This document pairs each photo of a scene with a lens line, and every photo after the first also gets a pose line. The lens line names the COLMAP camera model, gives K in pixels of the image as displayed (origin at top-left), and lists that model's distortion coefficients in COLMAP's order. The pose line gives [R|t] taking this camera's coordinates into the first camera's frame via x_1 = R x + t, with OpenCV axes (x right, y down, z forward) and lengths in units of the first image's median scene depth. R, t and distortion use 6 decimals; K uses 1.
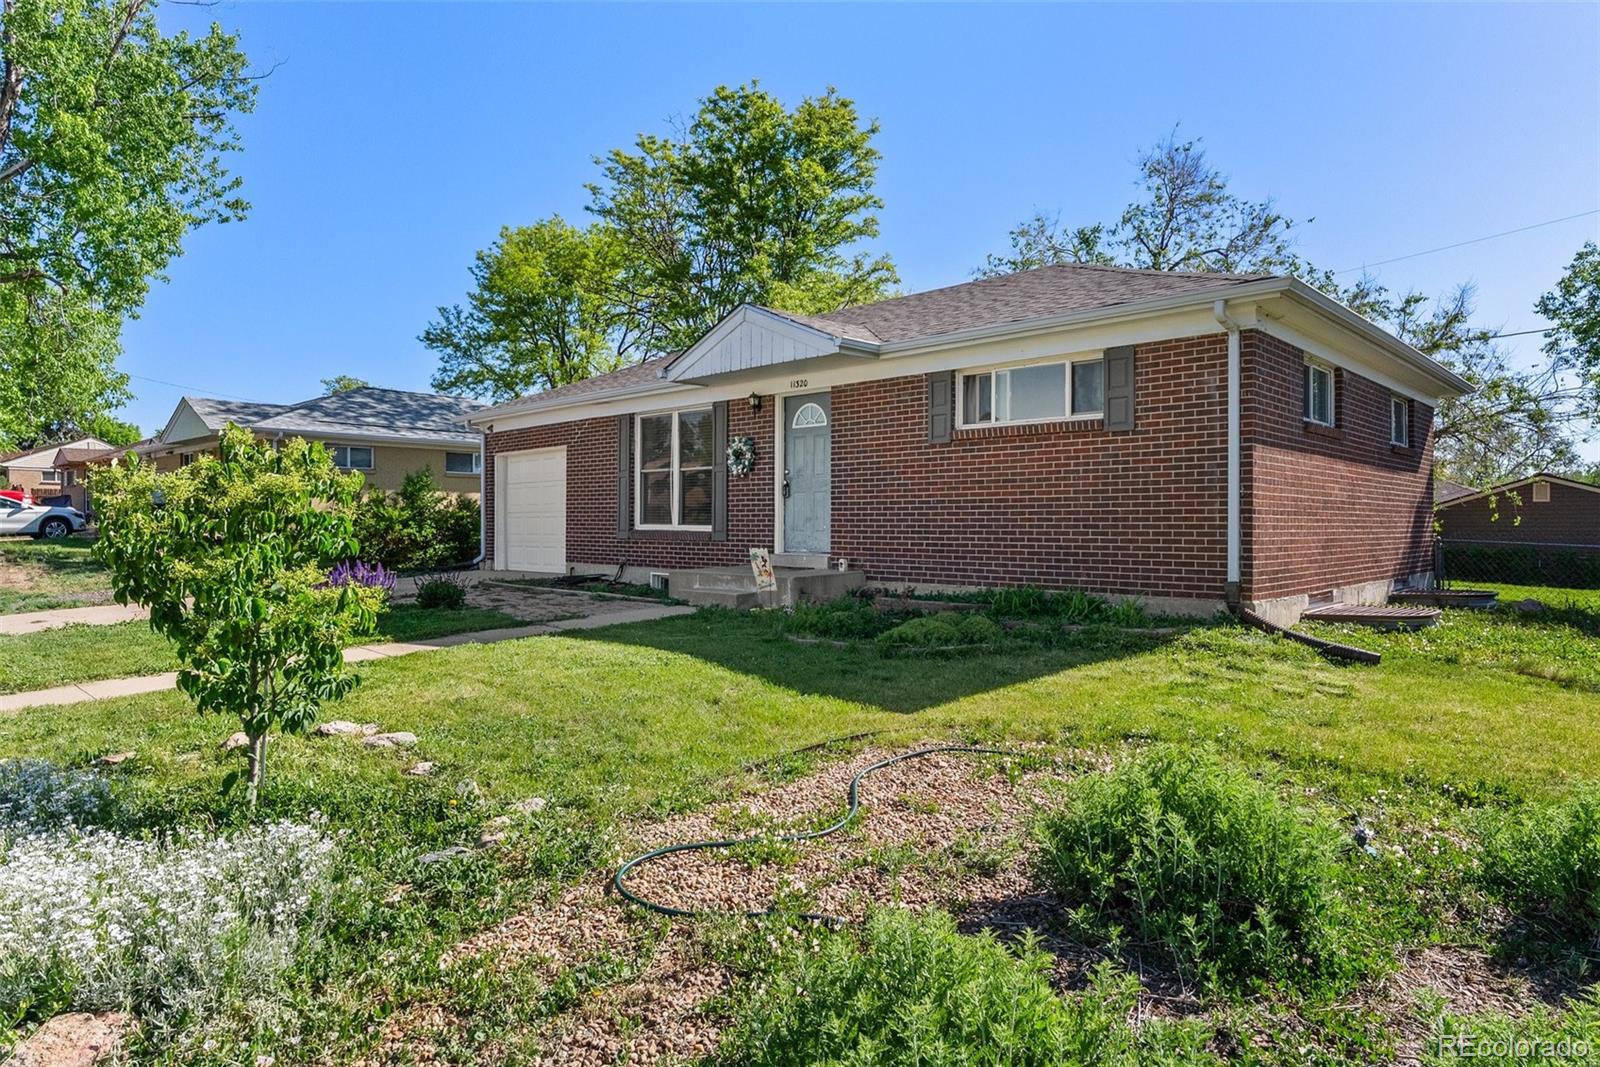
lens RADIAL K [[915.0, 0, 800.8], [0, 915.0, 525.6], [0, 0, 1]] dist [-0.000098, -0.000034]
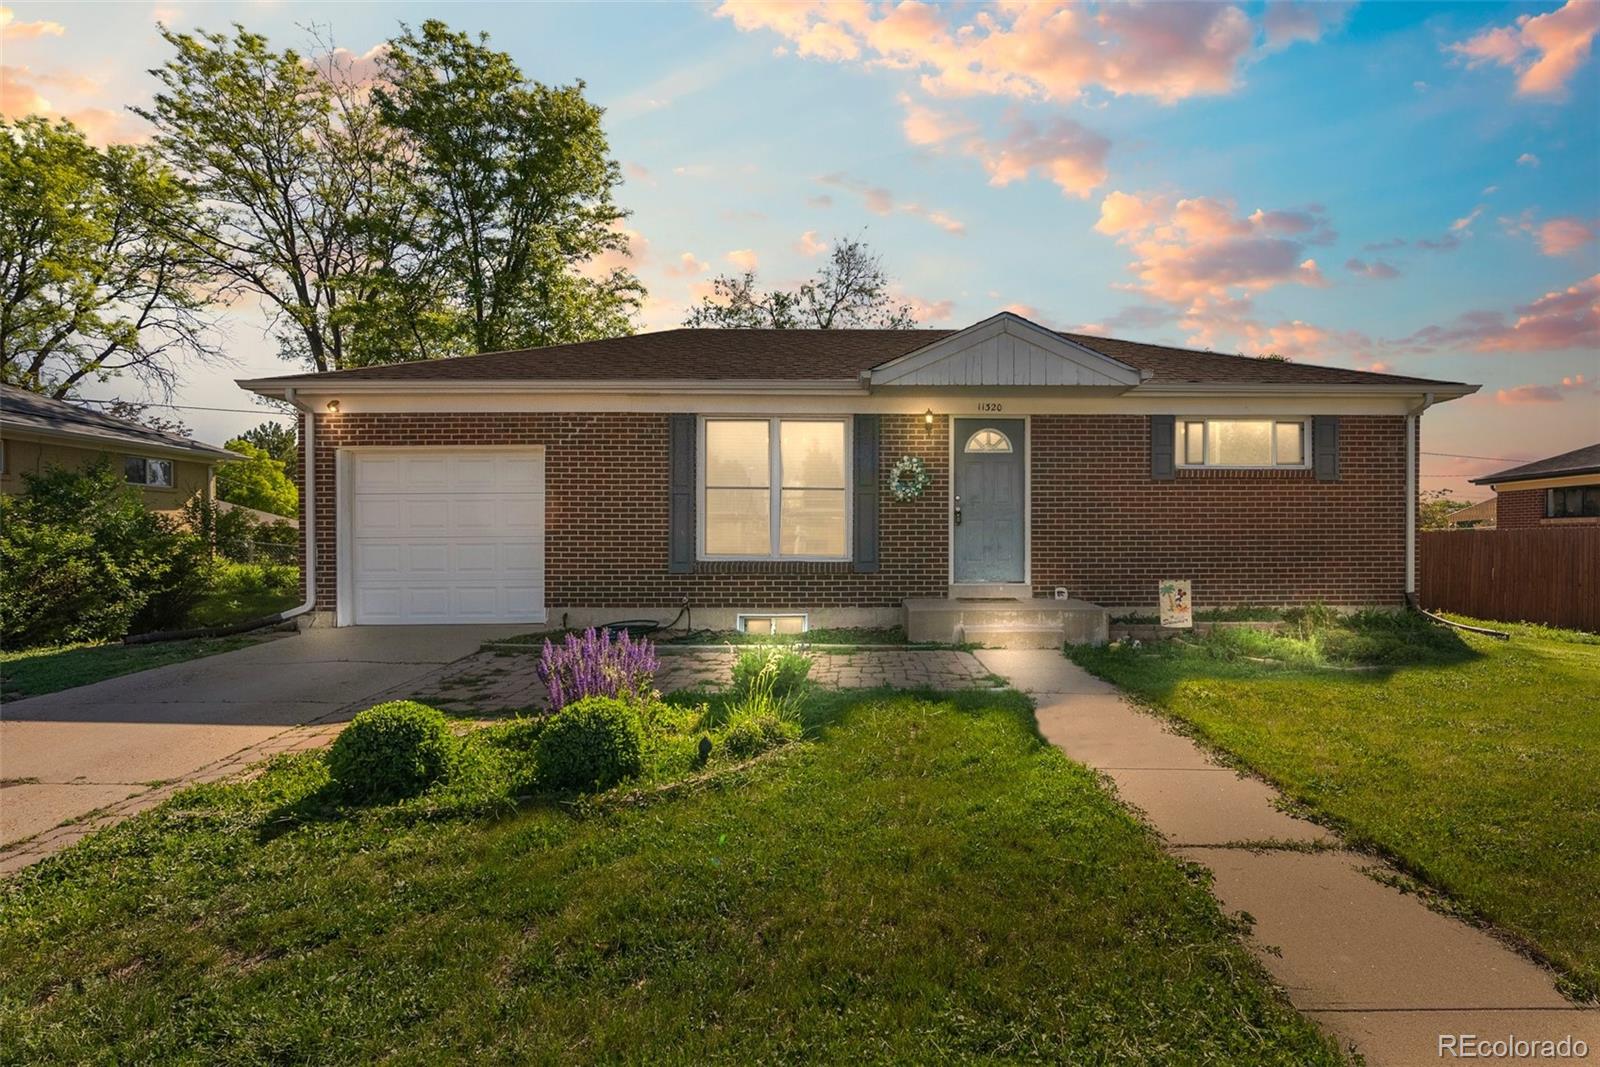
lens RADIAL K [[773.3, 0, 801.0], [0, 773.3, 553.5], [0, 0, 1]] dist [-0.004611, -0.000391]
pose [[0.714323, -0.012030, 0.699713, -0.811989], [0.004531, 0.999911, 0.012566, -0.013999], [-0.699802, -0.005806, 0.714314, 0.631157]]
